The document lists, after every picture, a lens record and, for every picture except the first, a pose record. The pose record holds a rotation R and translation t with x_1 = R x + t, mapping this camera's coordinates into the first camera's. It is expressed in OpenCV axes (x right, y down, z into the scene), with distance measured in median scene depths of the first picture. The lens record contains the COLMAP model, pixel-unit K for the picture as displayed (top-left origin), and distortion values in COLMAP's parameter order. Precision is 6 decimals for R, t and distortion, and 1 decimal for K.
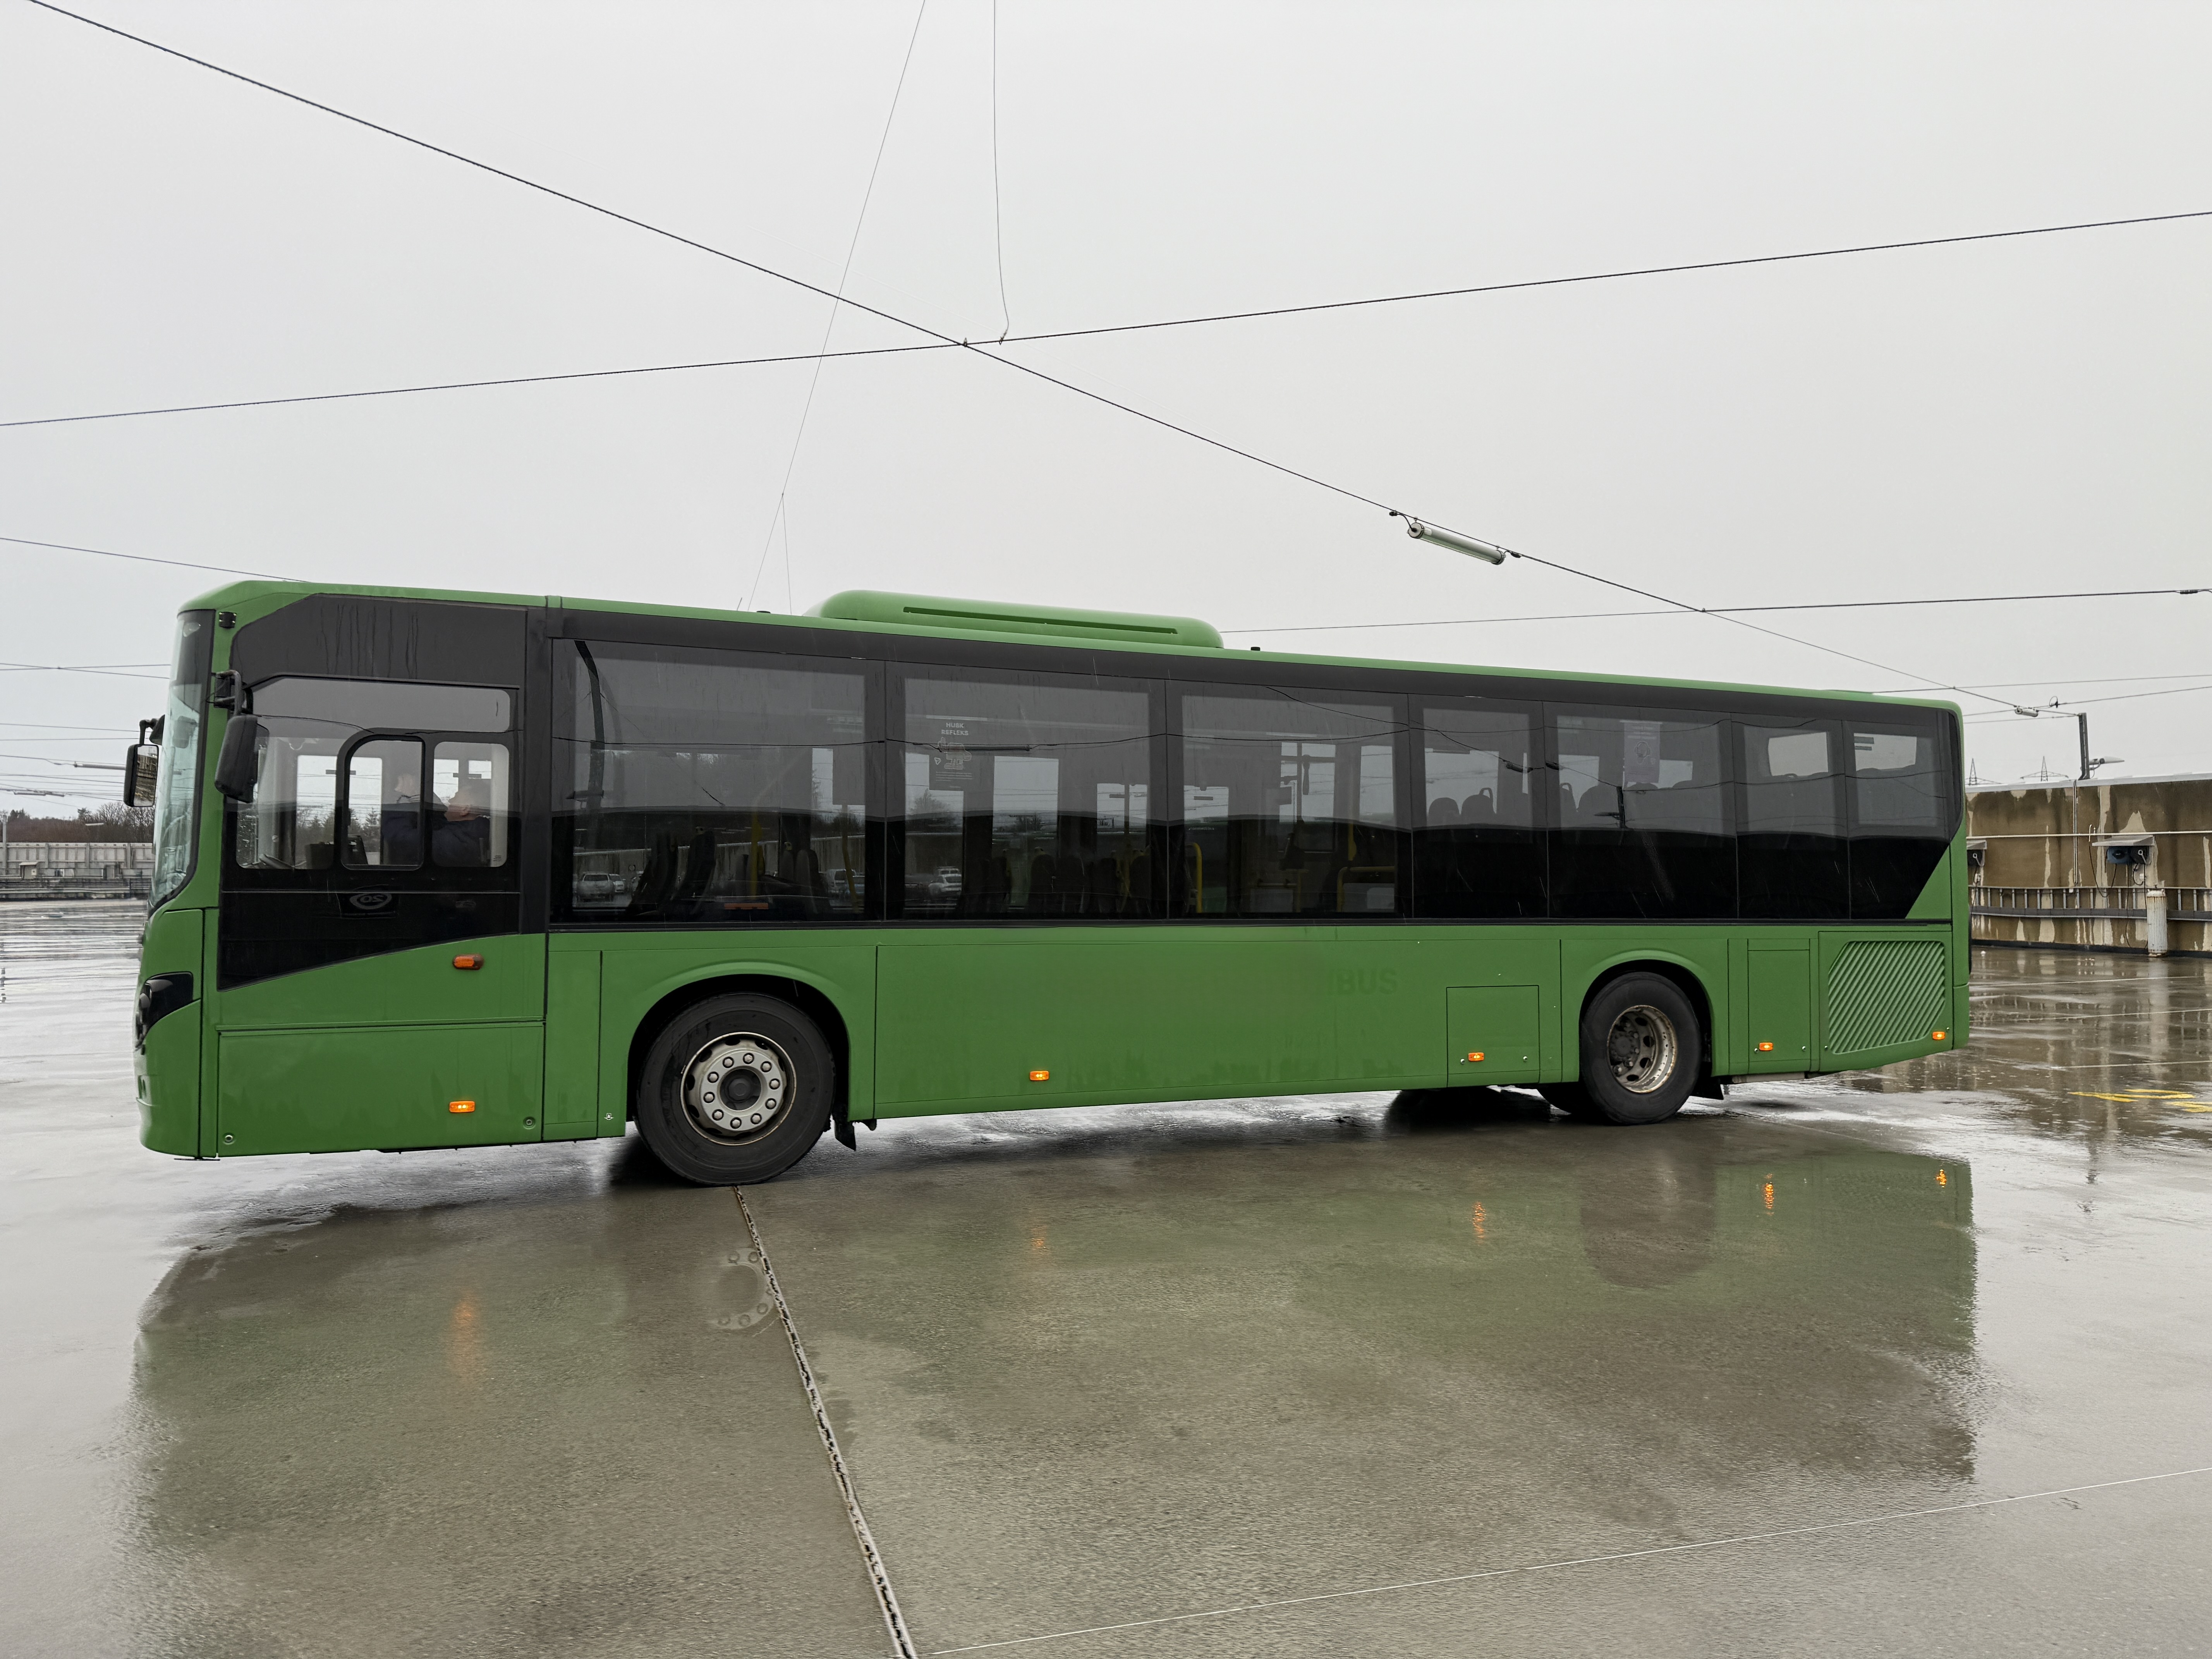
lens RADIAL K [[1544.3, 0, 1106.0], [0, 1544.3, 829.5], [0, 0, 1]] dist [0.136782, -0.242048]
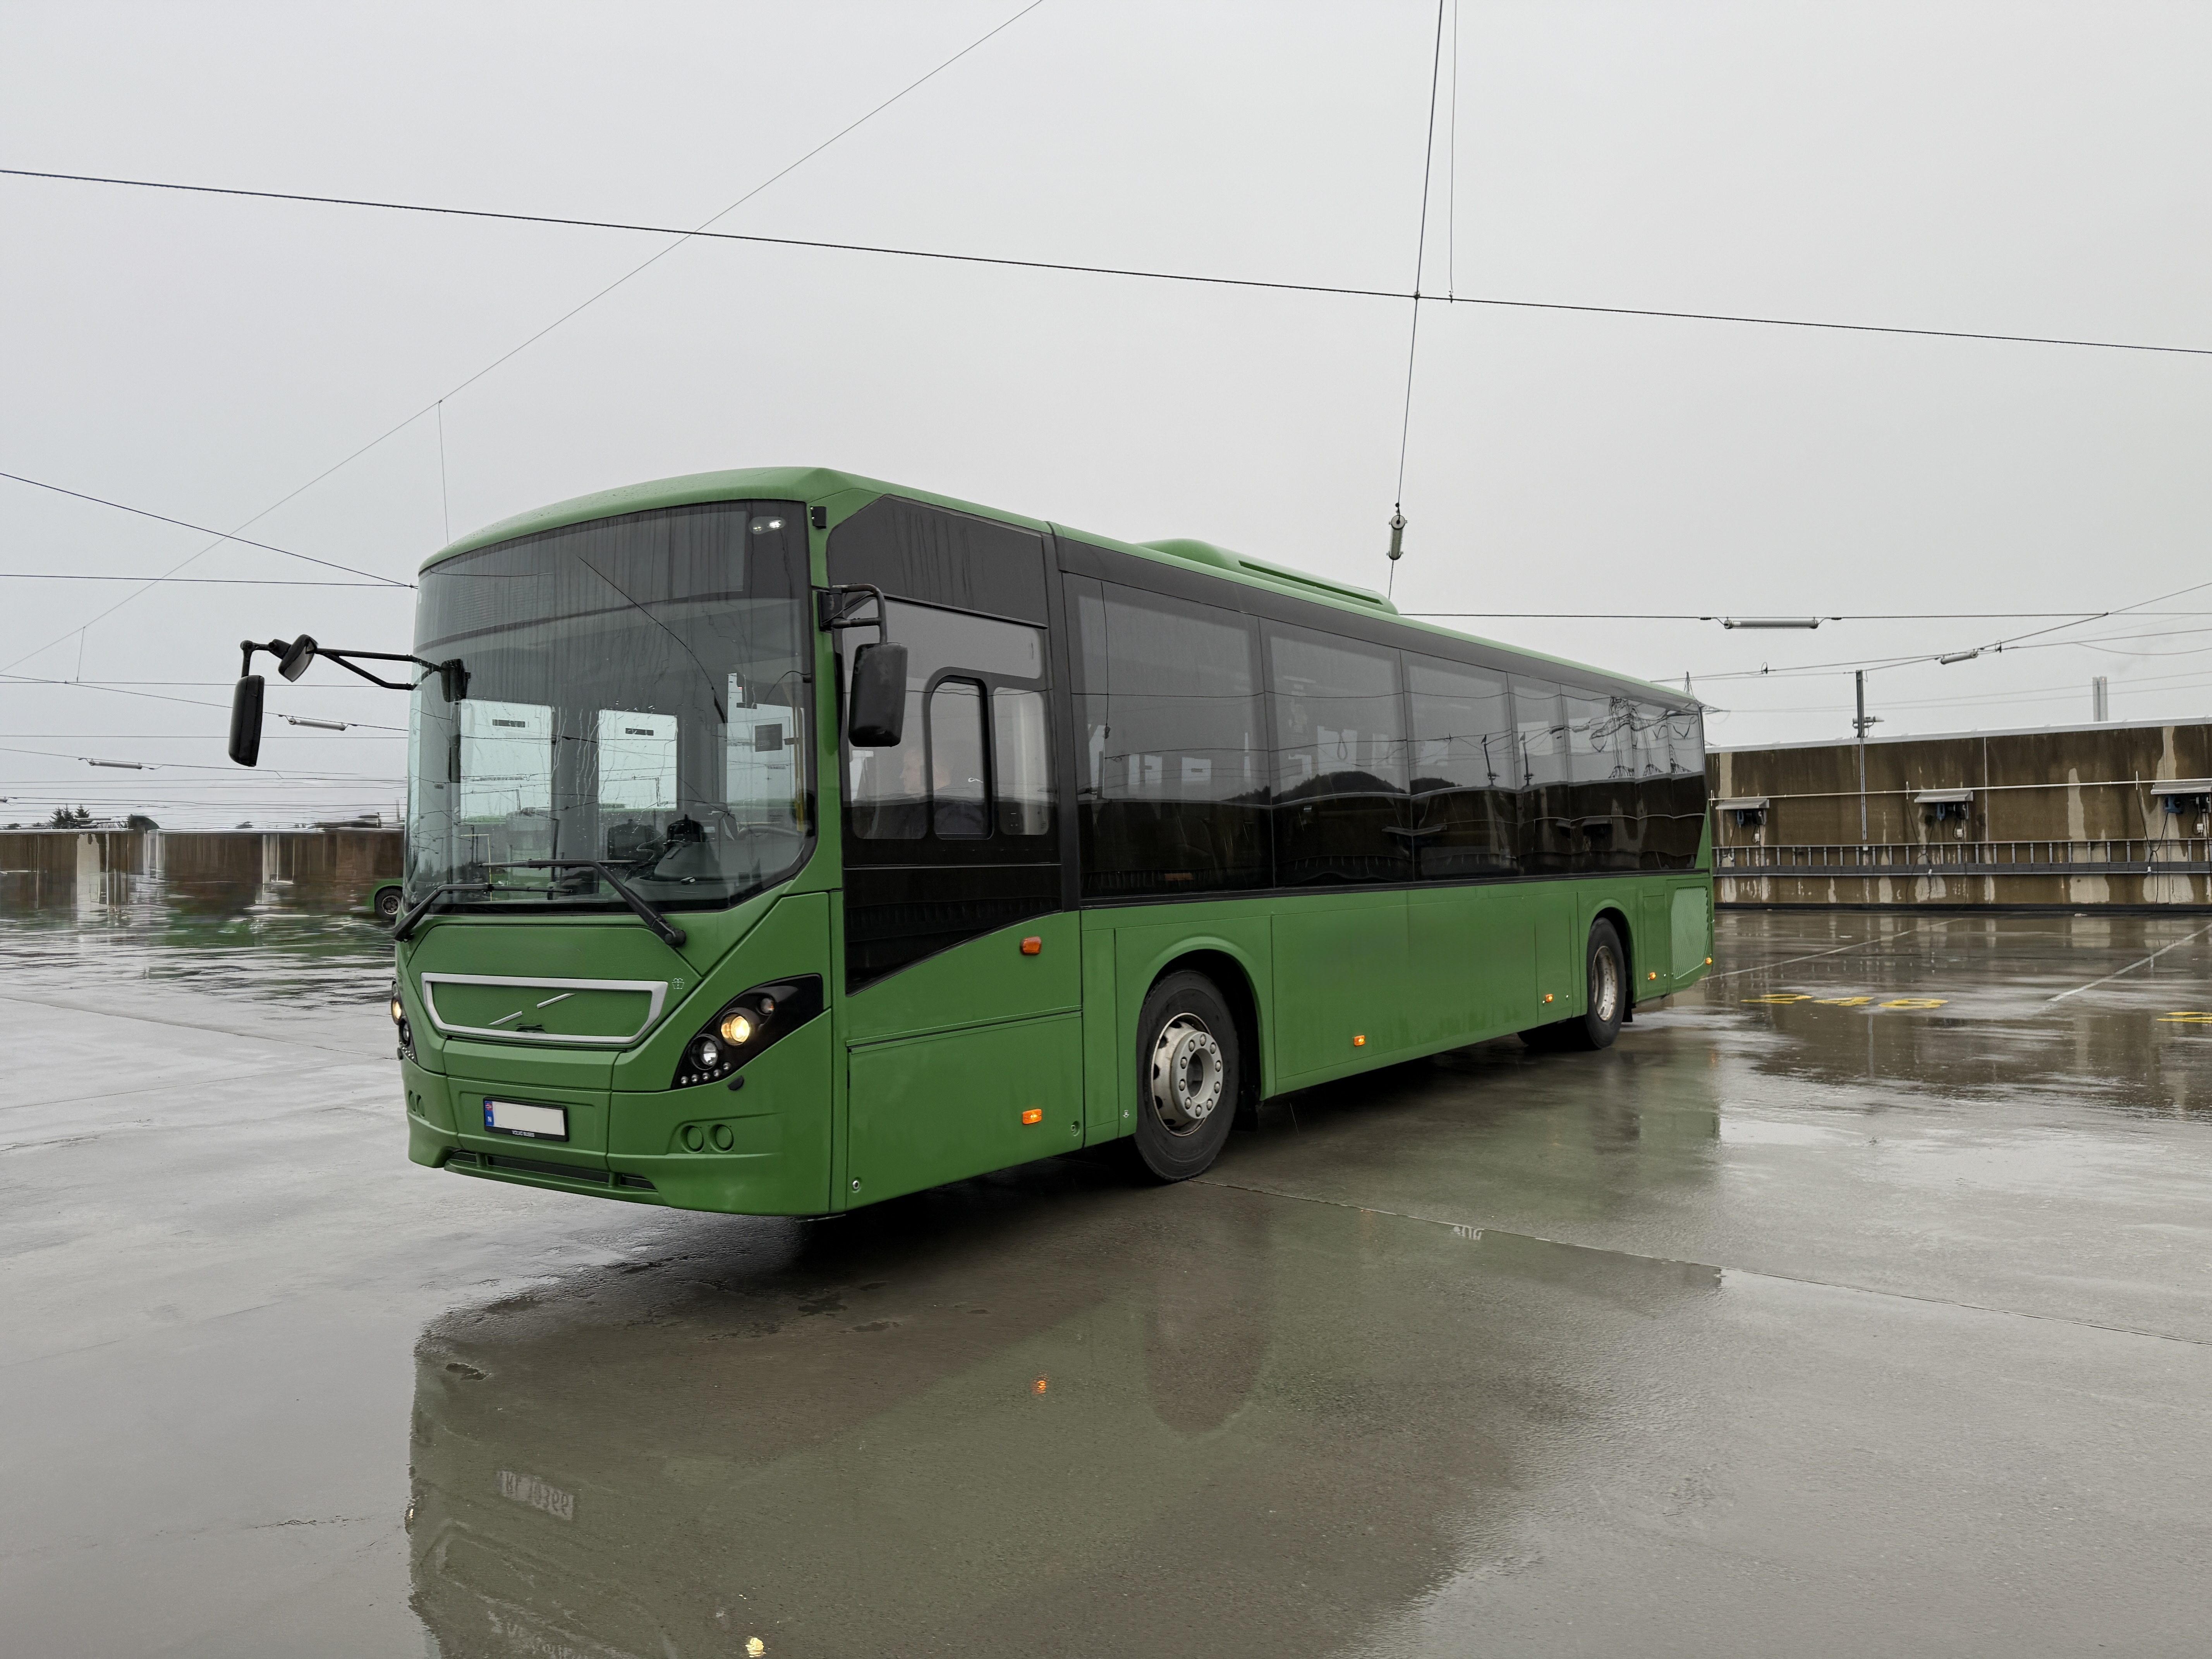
lens RADIAL K [[1566.7, 0, 1080.6], [0, 1566.7, 854.7], [0, 0, 1]] dist [0.061653, -0.005351]
pose [[0.850897, -0.025168, 0.524730, -0.685224], [0.016302, 0.999636, 0.021511, 0.014035], [-0.525080, -0.009749, 0.850997, 0.218815]]
